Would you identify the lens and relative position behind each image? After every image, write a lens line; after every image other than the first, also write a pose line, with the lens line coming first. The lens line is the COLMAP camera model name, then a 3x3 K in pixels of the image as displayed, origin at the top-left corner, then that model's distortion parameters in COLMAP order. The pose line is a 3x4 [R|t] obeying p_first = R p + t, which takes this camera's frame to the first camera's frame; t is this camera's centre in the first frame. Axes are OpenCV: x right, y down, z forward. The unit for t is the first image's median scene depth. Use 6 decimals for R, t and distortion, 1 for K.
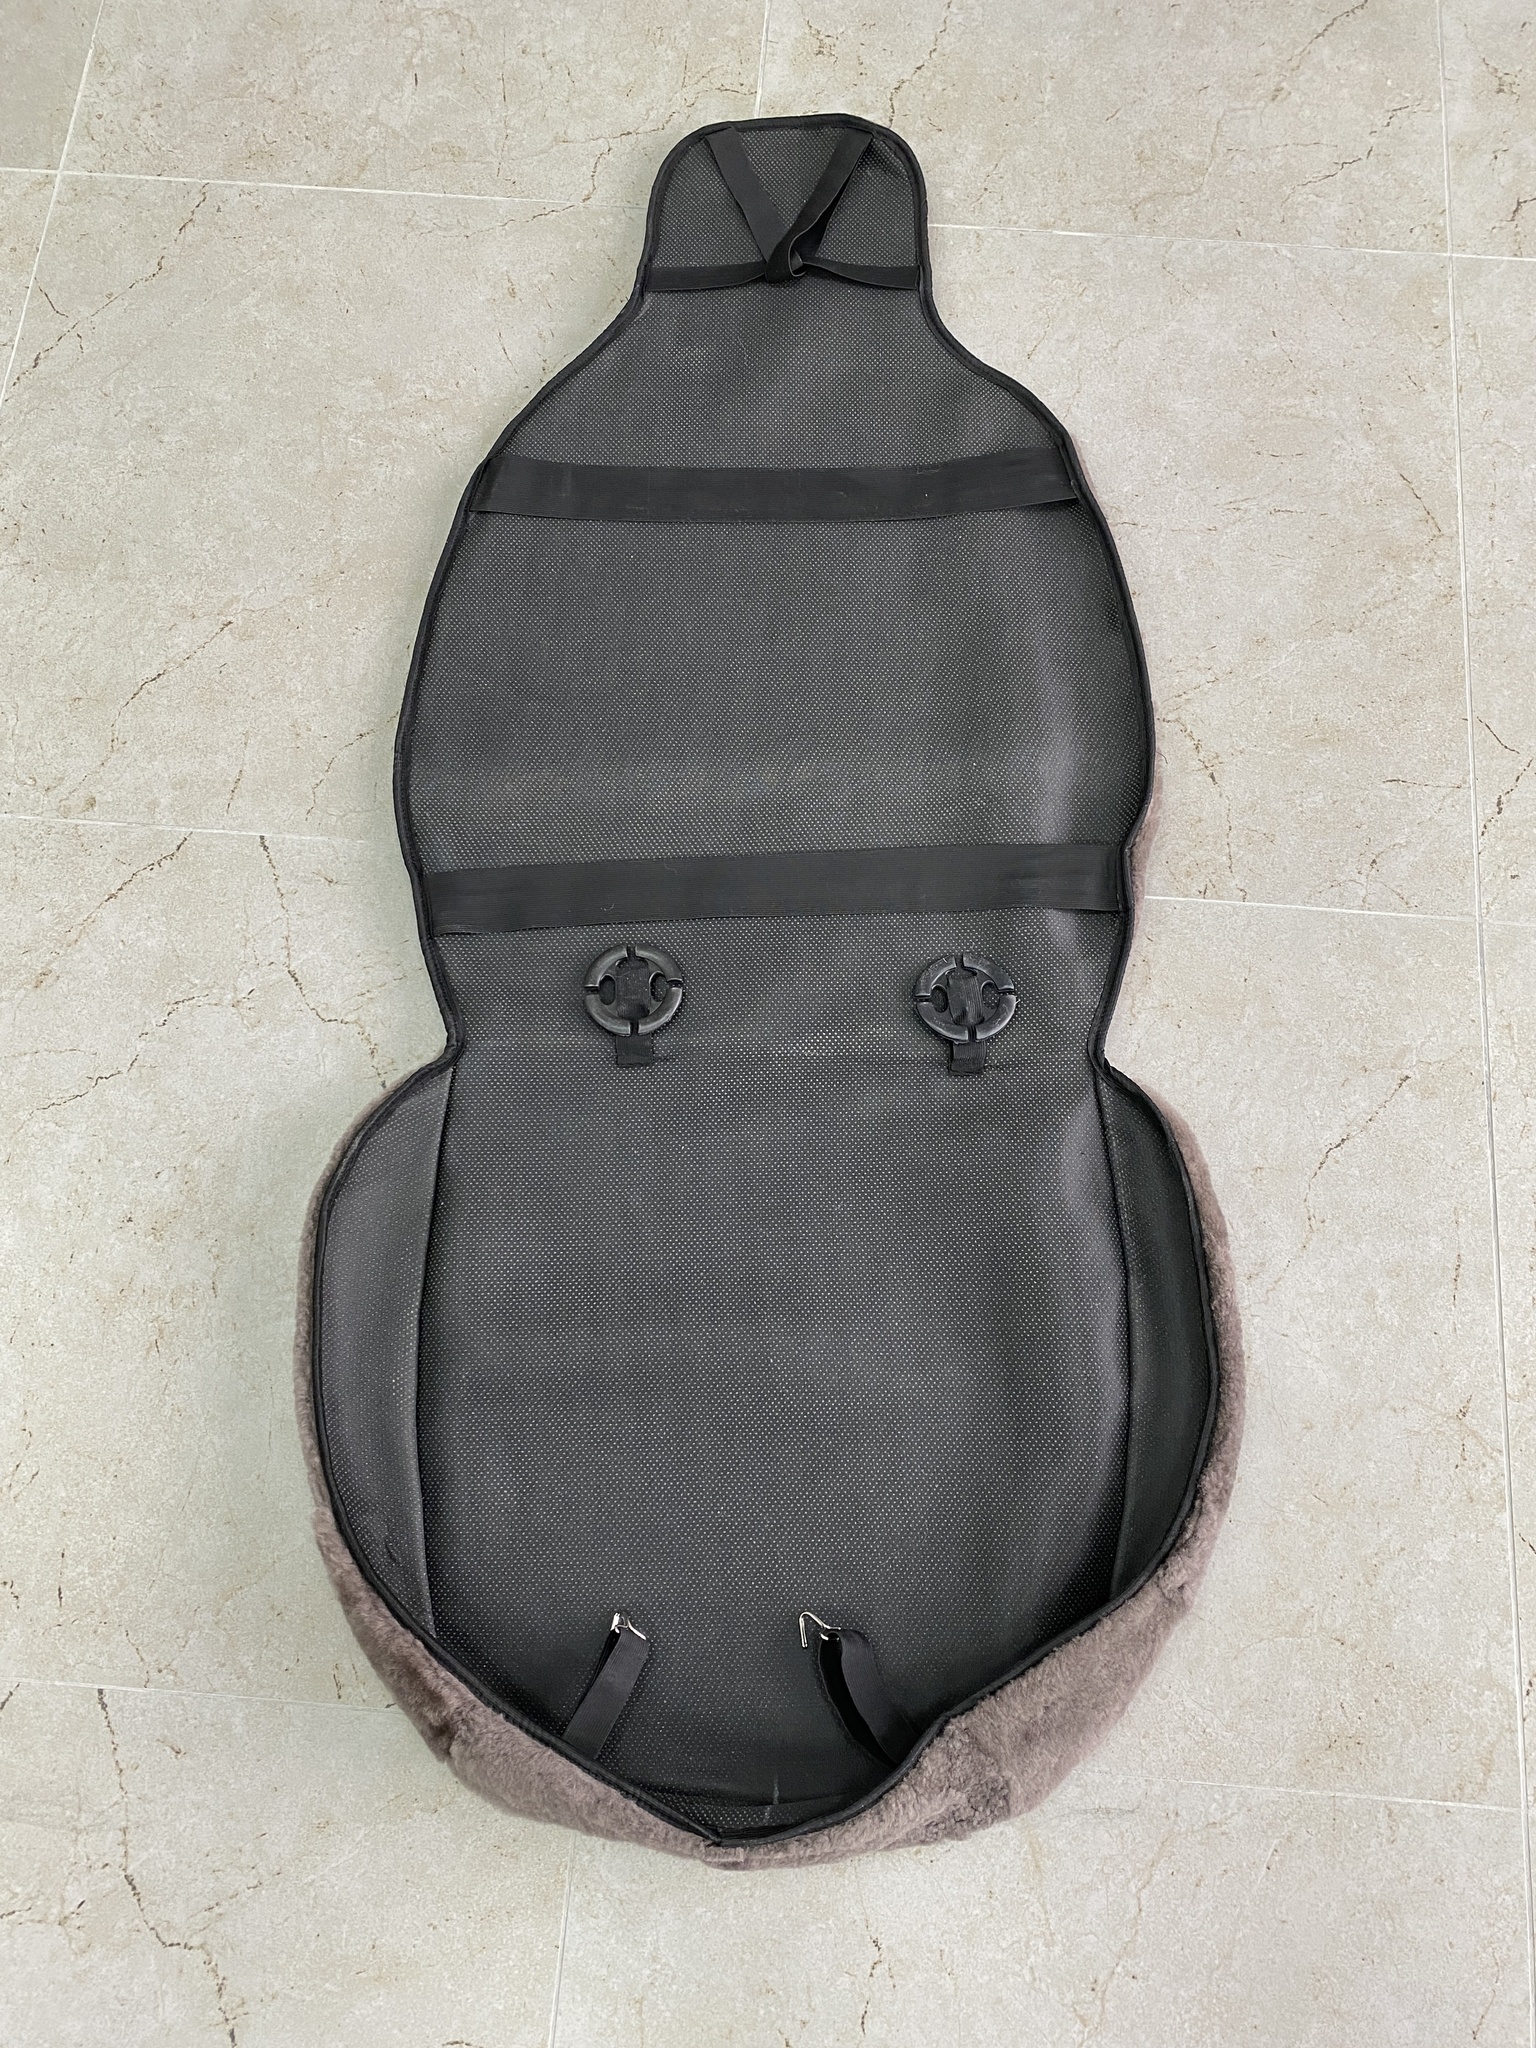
lens RADIAL K [[1548.7, 0, 826.4], [0, 1548.7, 1007.0], [0, 0, 1]] dist [0.040853, -0.048173]
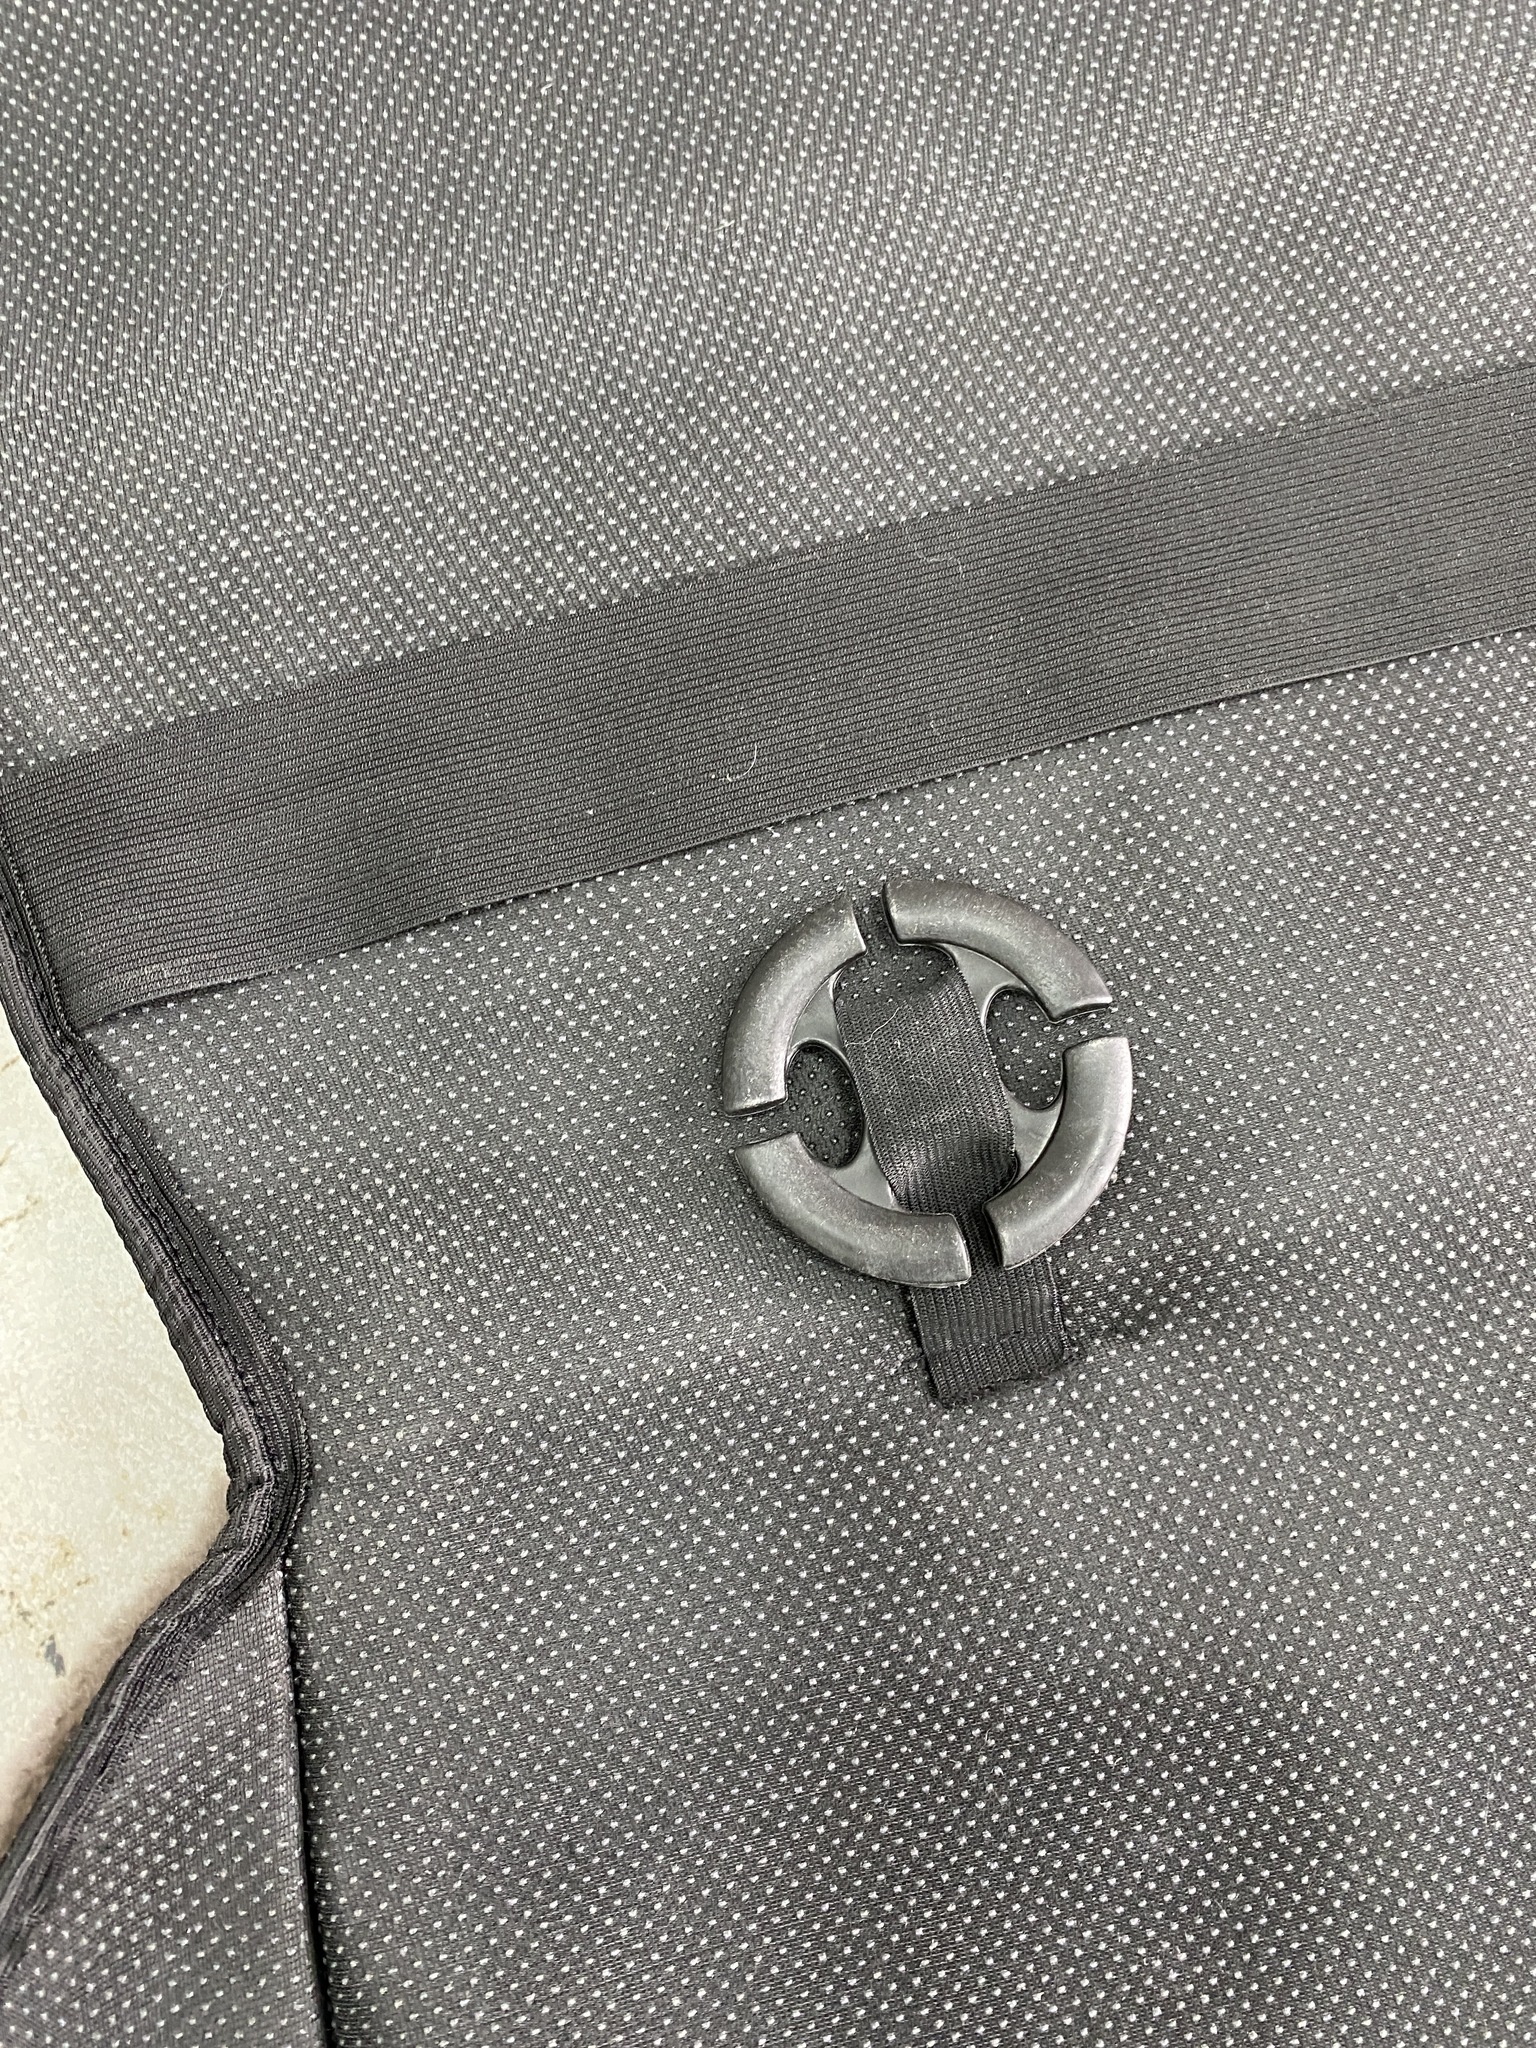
lens RADIAL K [[1548.7, 0, 759.1], [0, 1548.7, 1019.7], [0, 0, 1]] dist [0.040853, -0.048173]
pose [[0.978945, -0.203914, -0.009293, -0.148689], [0.202865, 0.966840, 0.155133, -0.064605], [-0.022649, -0.153752, 0.987850, 0.772235]]
